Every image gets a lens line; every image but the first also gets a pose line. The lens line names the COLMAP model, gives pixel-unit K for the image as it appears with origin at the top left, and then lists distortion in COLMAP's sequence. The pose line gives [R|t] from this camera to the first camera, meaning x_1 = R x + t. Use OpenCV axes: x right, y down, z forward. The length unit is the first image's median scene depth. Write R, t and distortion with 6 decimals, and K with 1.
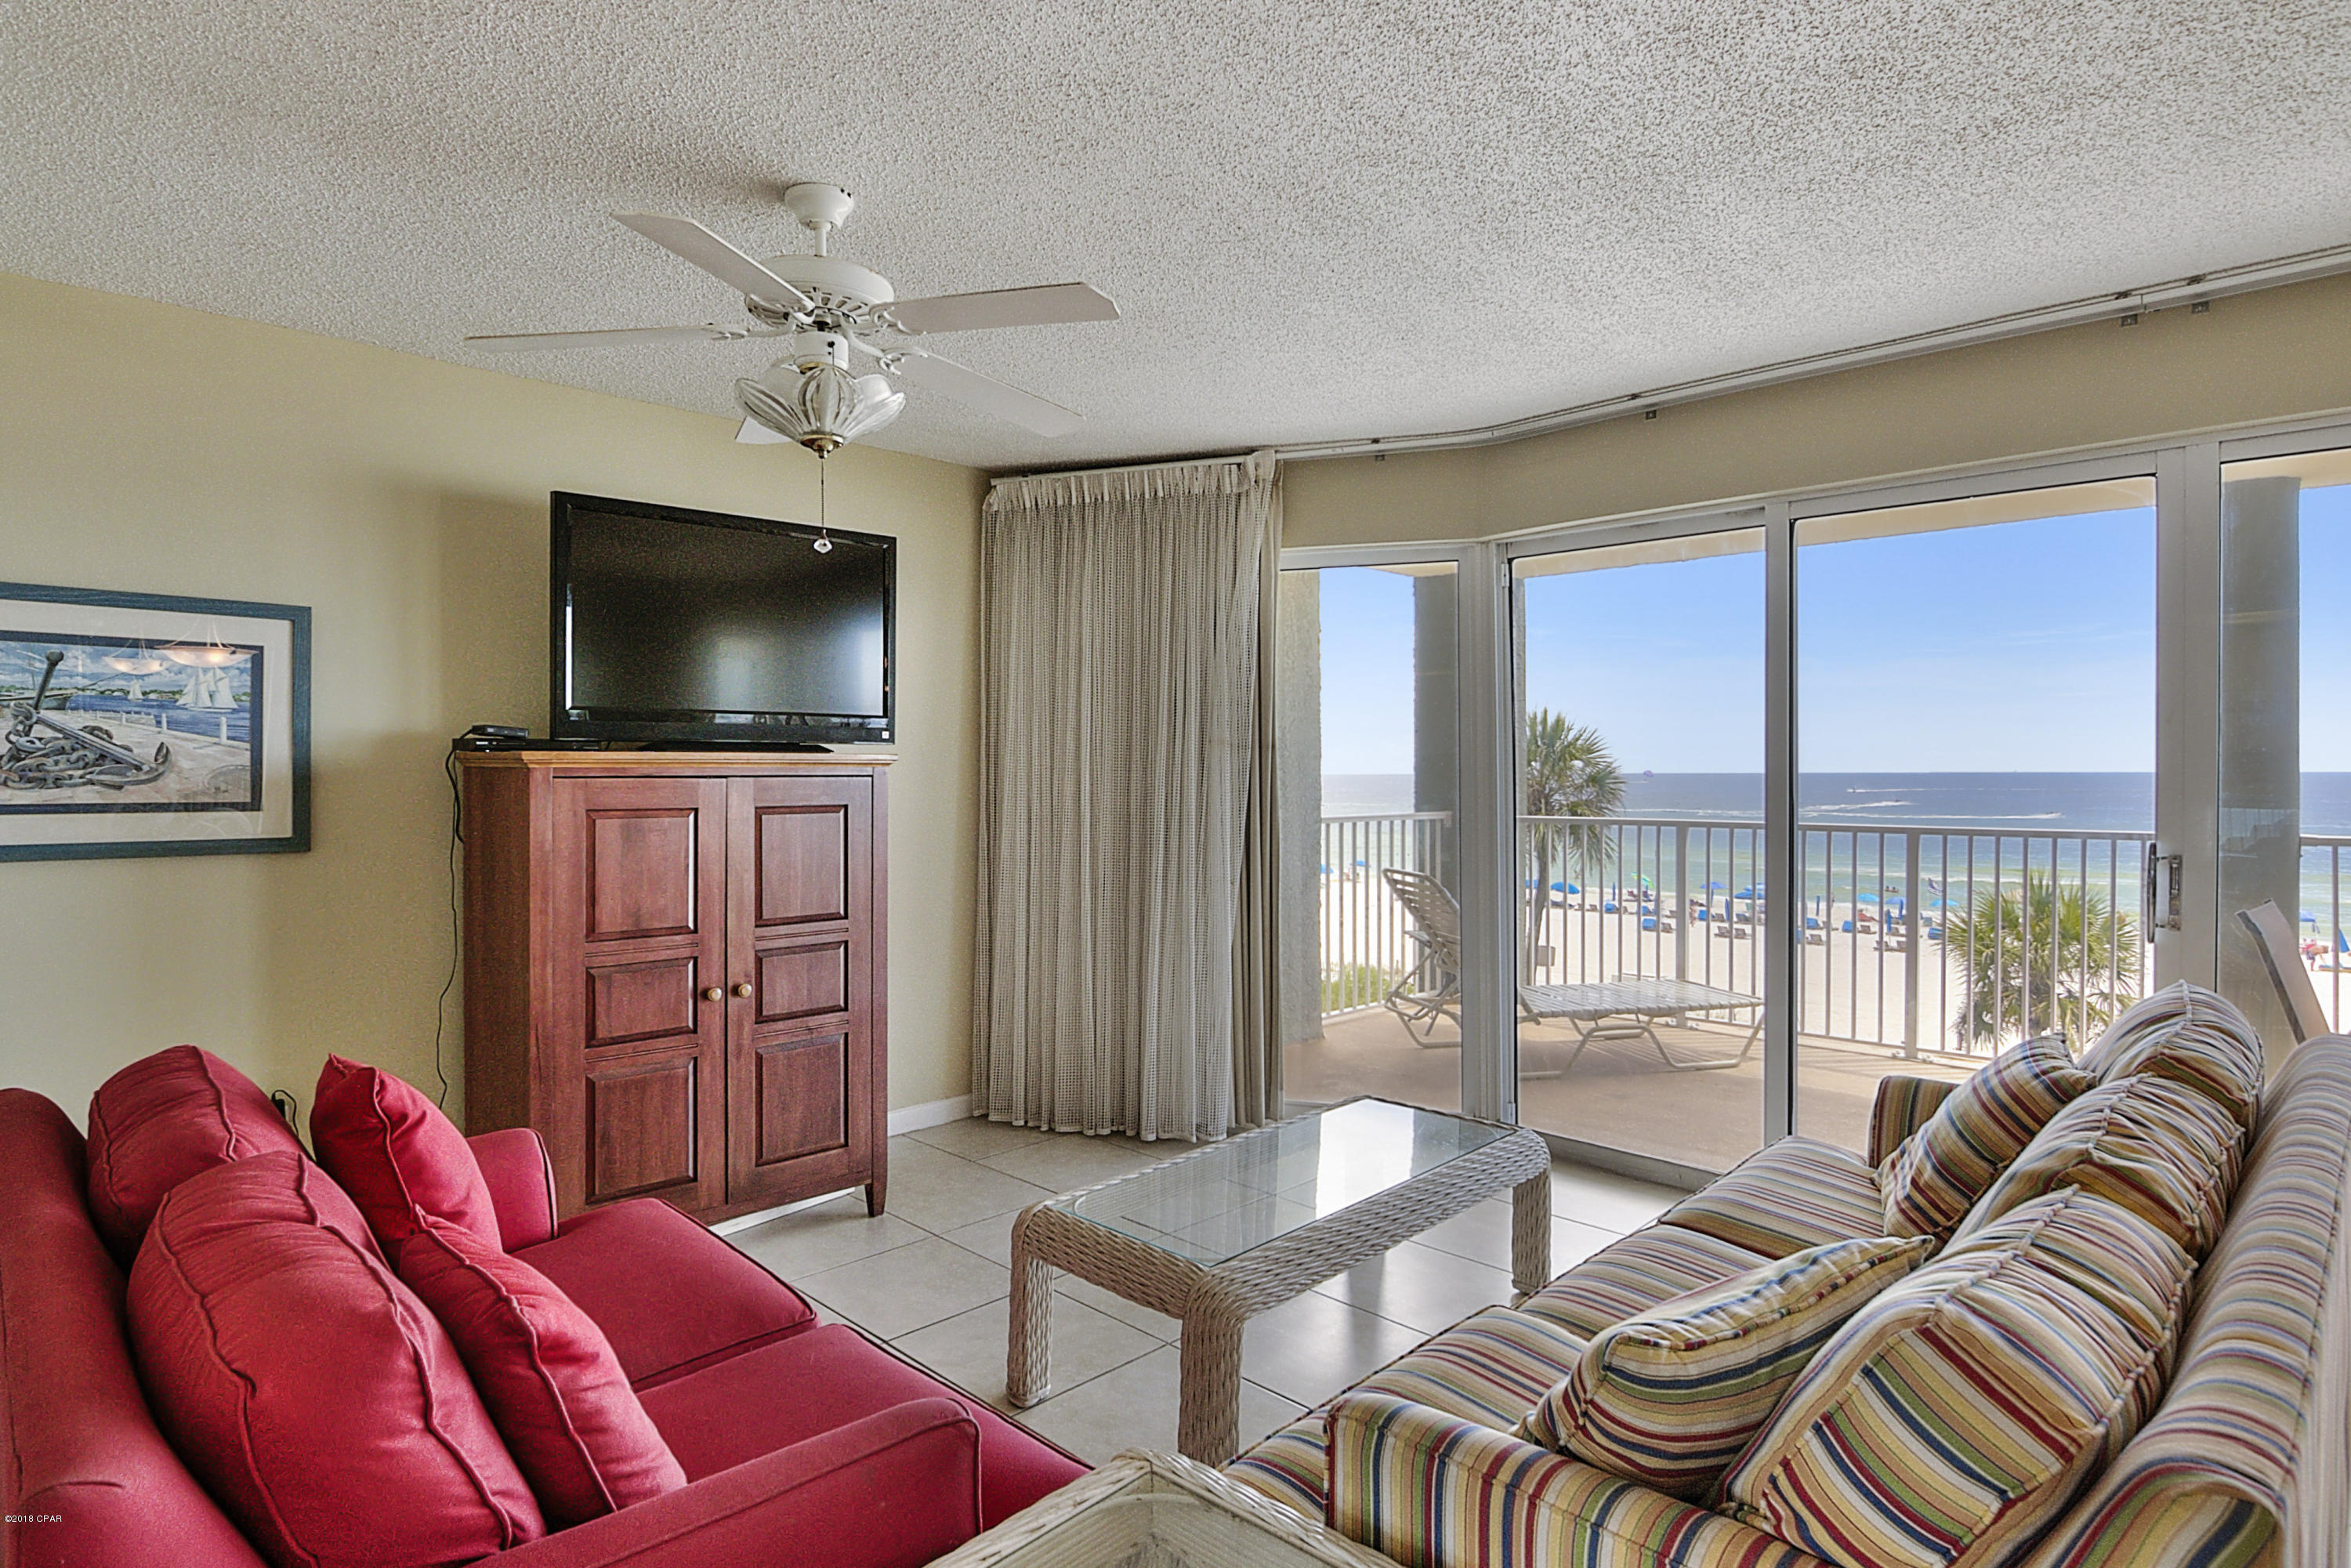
lens RADIAL K [[1228.2, 0, 1190.8], [0, 1228.2, 812.7], [0, 0, 1]] dist [0.004494, 0.000013]
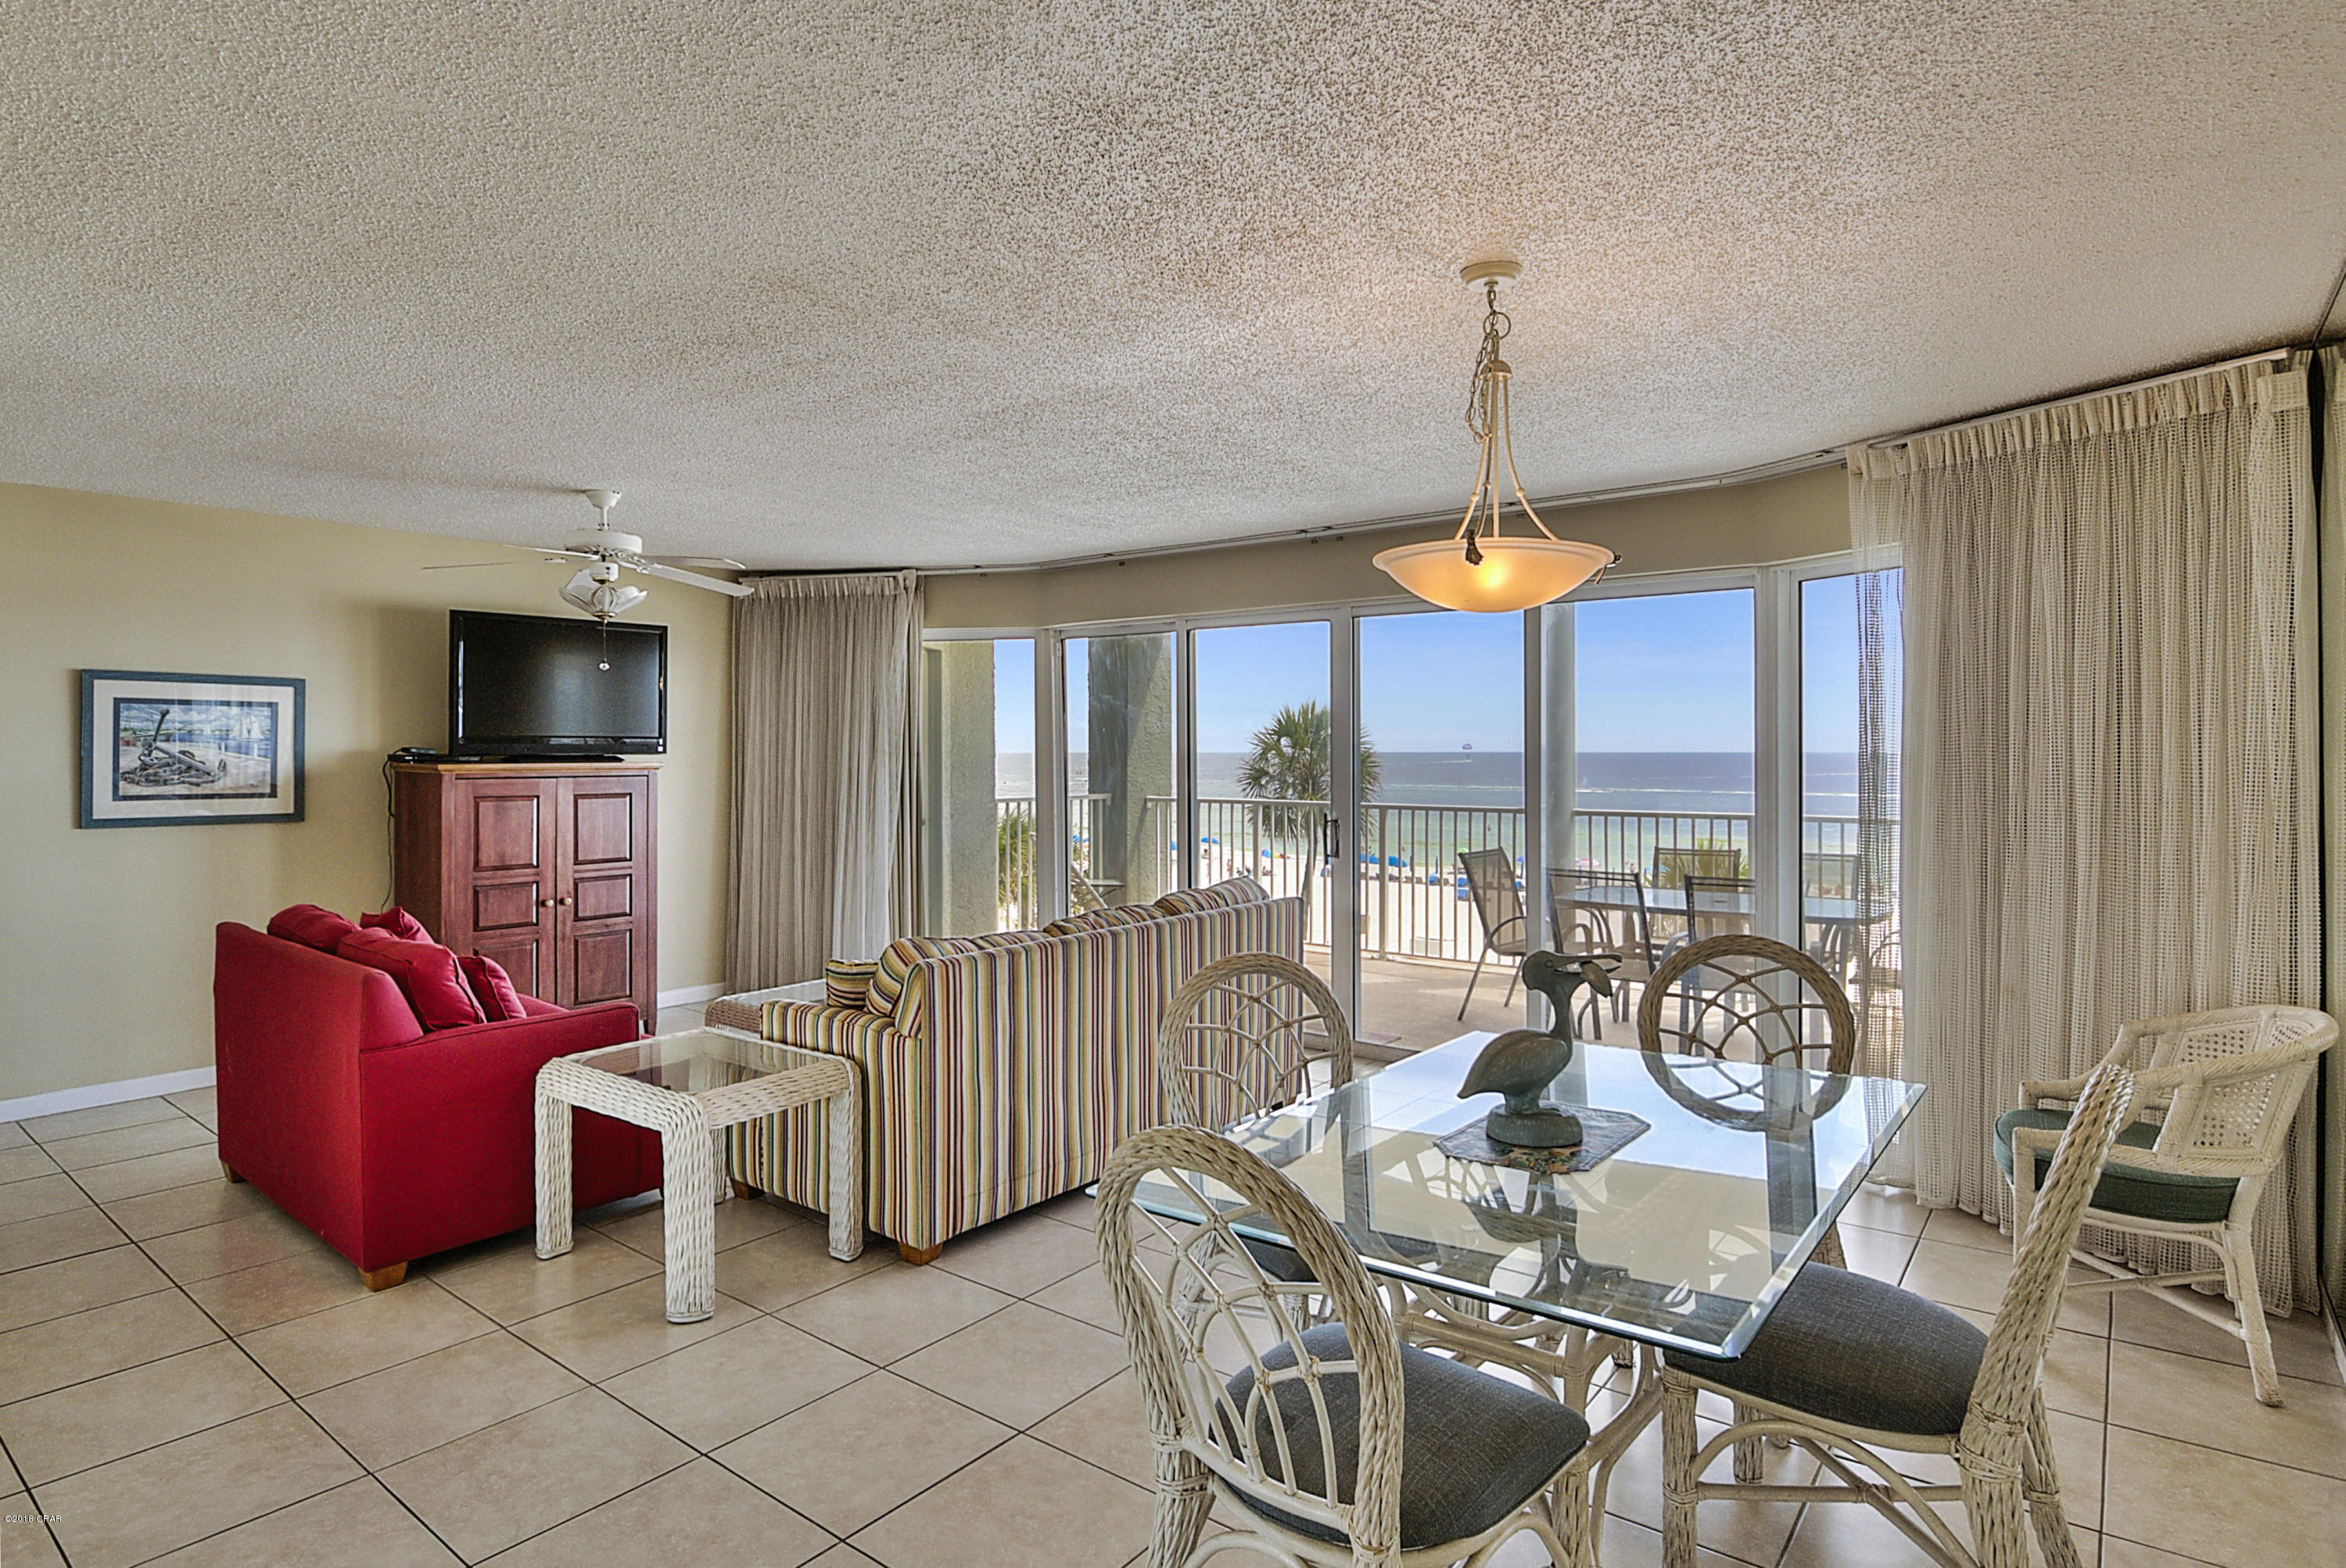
lens RADIAL K [[1236.3, 0, 1173.0], [0, 1236.3, 784.0], [0, 0, 1]] dist [-0.005317, -0.000329]
pose [[0.995602, -0.001187, 0.093680, 0.312441], [0.001663, 0.999986, -0.005001, -0.009458], [-0.093673, 0.005135, 0.995590, -0.782777]]
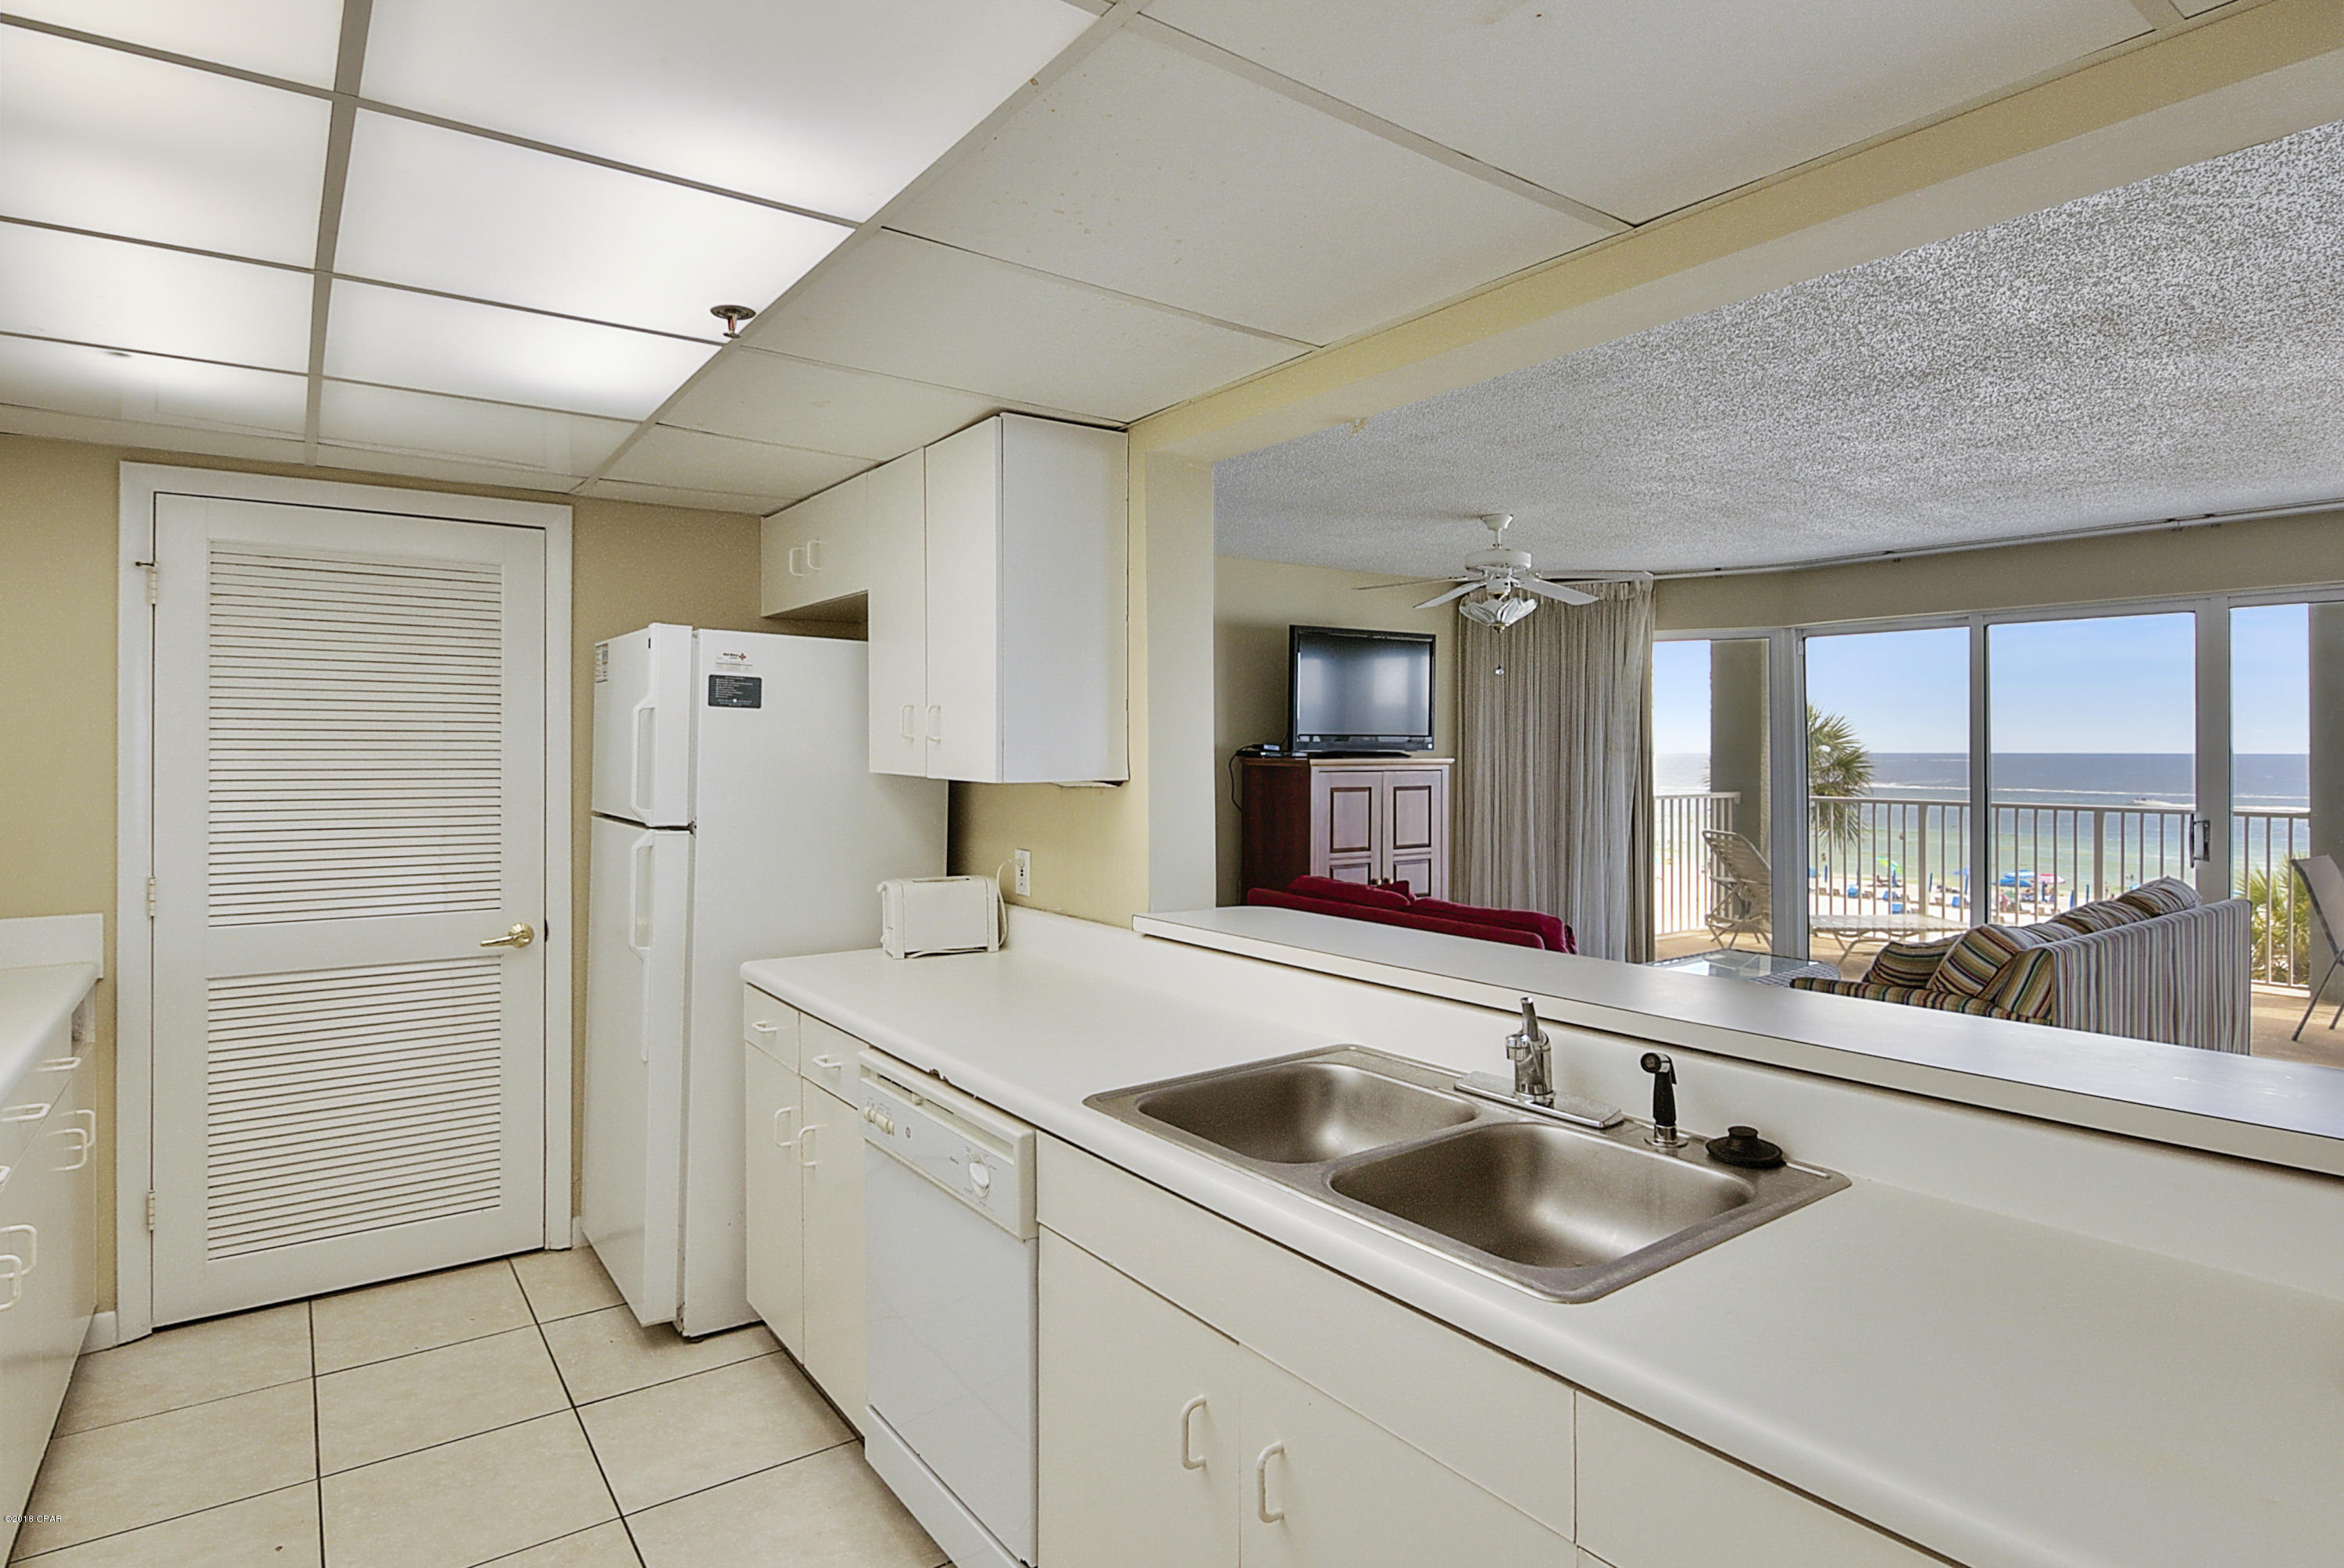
lens RADIAL K [[1218.3, 0, 1175.2], [0, 1218.3, 767.8], [0, 0, 1]] dist [-0.003528, -0.000693]
pose [[0.984112, 0.005902, -0.177448, -0.345152], [-0.009020, 0.999819, -0.016770, 0.000494], [0.177317, 0.018104, 0.983987, -0.918542]]
